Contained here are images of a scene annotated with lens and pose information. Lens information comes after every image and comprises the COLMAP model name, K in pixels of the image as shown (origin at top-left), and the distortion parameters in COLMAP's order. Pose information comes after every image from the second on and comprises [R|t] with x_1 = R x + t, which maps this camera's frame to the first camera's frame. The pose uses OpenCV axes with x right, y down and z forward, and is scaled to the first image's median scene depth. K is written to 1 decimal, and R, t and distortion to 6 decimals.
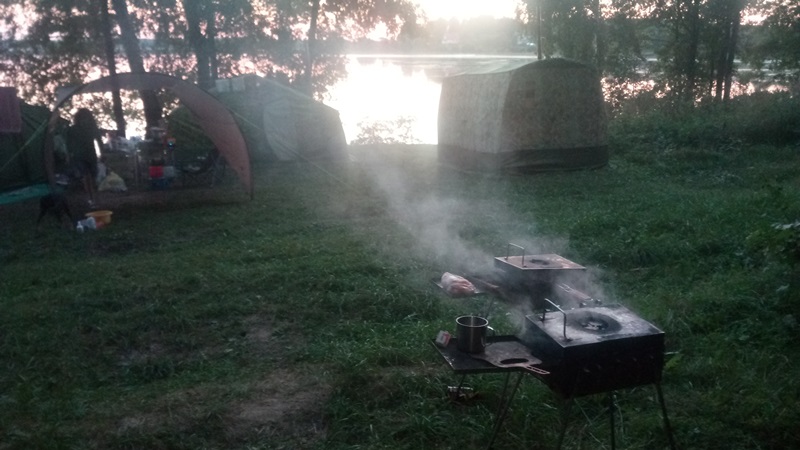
lens RADIAL K [[661.4, 0, 400.0], [0, 661.4, 225.0], [0, 0, 1]] dist [0.093389, -0.203584]
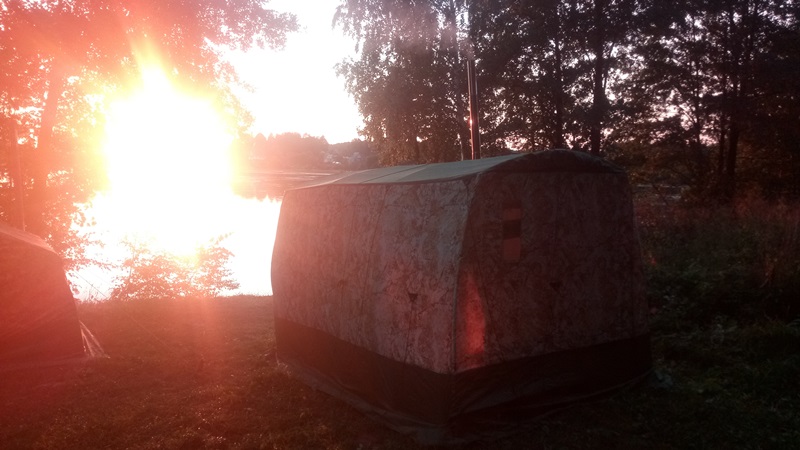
lens RADIAL K [[661.4, 0, 400.0], [0, 661.4, 225.0], [0, 0, 1]] dist [0.093389, -0.203584]
pose [[0.958250, -0.002554, 0.285919, 0.004797], [0.051308, 0.985265, -0.163157, -0.128798], [-0.281290, 0.171015, 0.944262, 0.594400]]
